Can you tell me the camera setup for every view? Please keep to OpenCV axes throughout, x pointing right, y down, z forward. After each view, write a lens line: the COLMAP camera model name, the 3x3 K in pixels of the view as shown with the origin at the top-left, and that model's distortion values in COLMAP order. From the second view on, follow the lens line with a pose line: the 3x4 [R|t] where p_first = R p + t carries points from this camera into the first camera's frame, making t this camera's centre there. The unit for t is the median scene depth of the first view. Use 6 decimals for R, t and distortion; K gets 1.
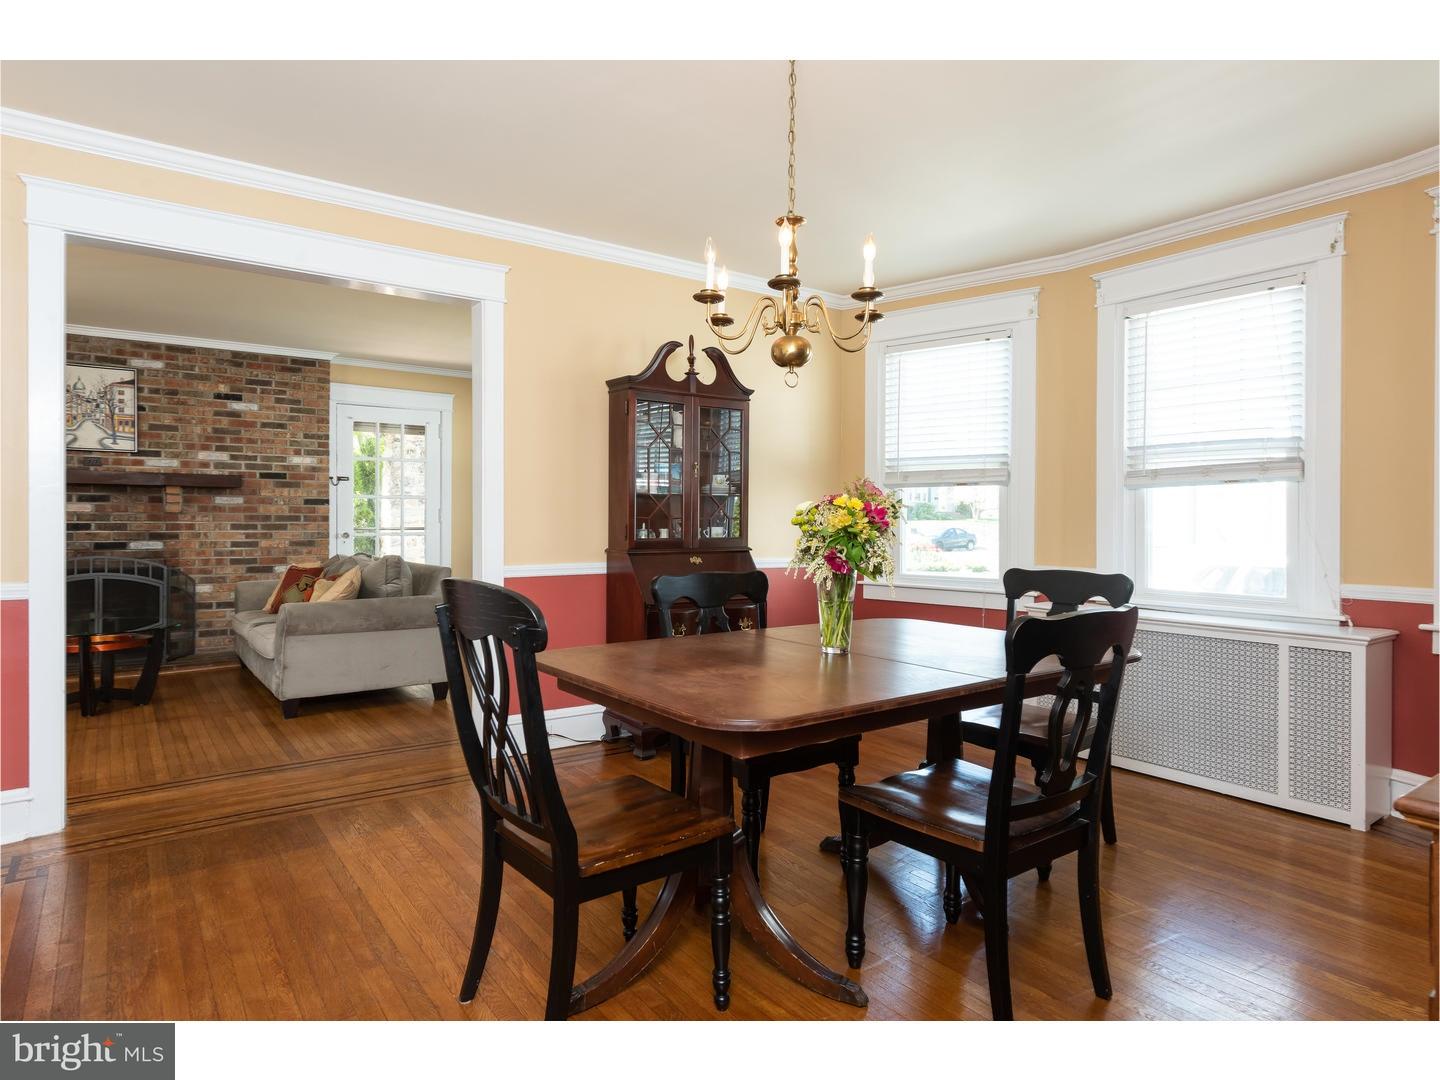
lens RADIAL K [[853.5, 0, 720.6], [0, 853.5, 526.4], [0, 0, 1]] dist [-0.001298, -0.002639]
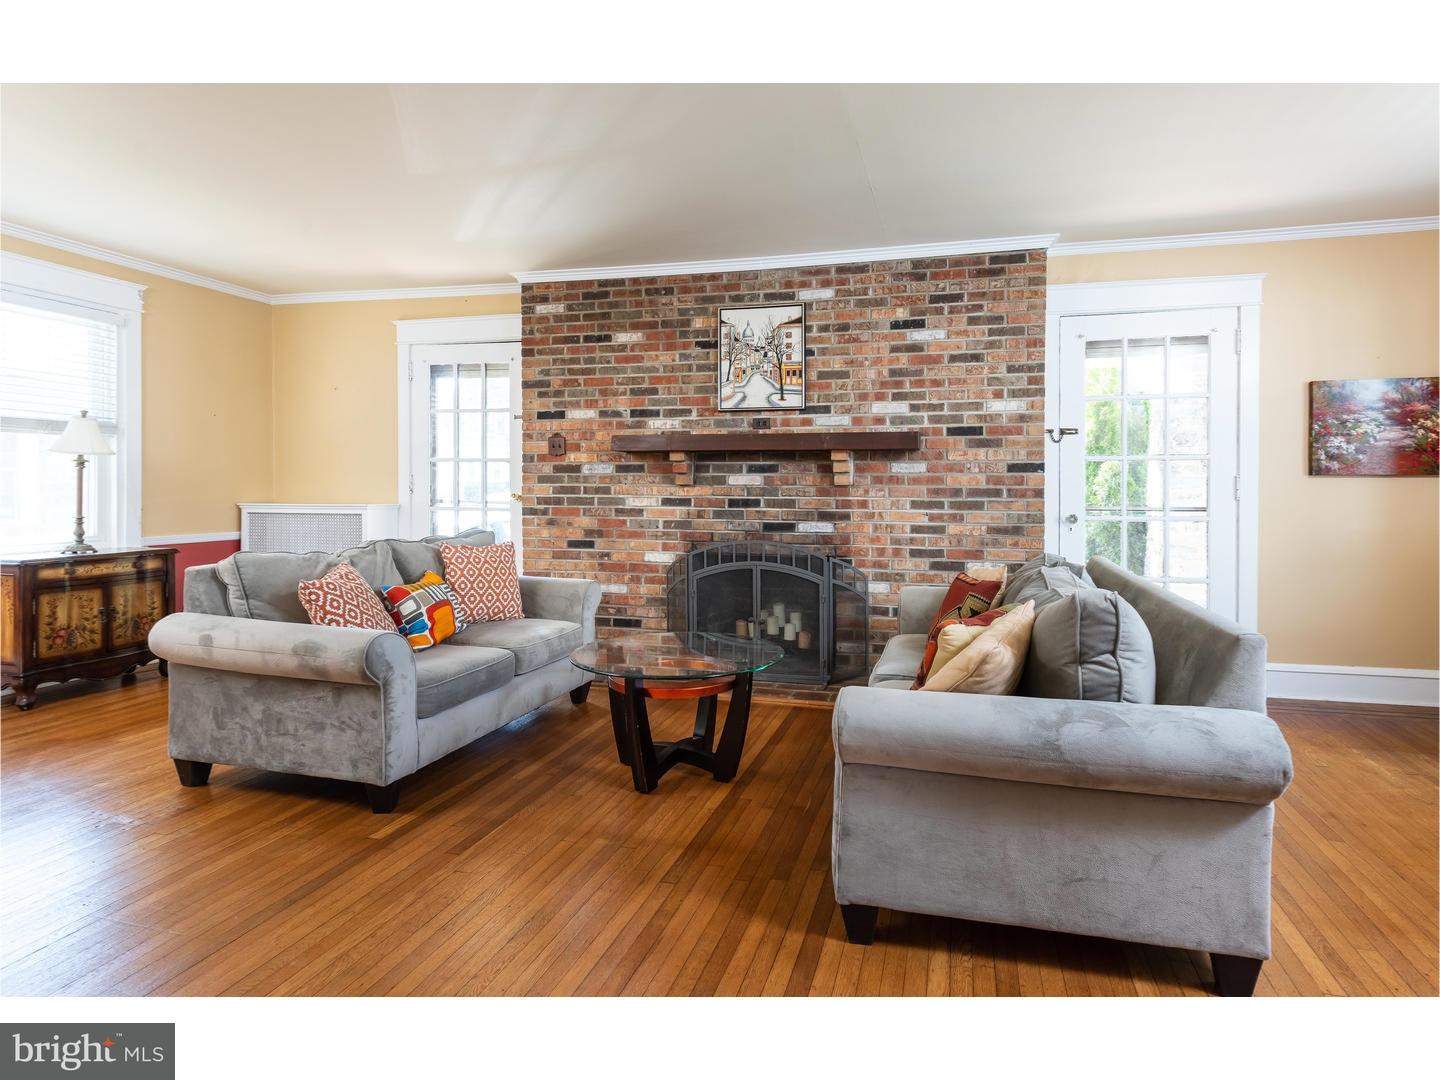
lens RADIAL K [[761.9, 0, 768.6], [0, 761.9, 493.6], [0, 0, 1]] dist [0.003248, -0.000250]
pose [[0.644004, 0.002734, -0.765018, -0.160989], [-0.005817, 0.999982, -0.001324, -0.007443], [0.765000, 0.005303, 0.644008, 0.498739]]
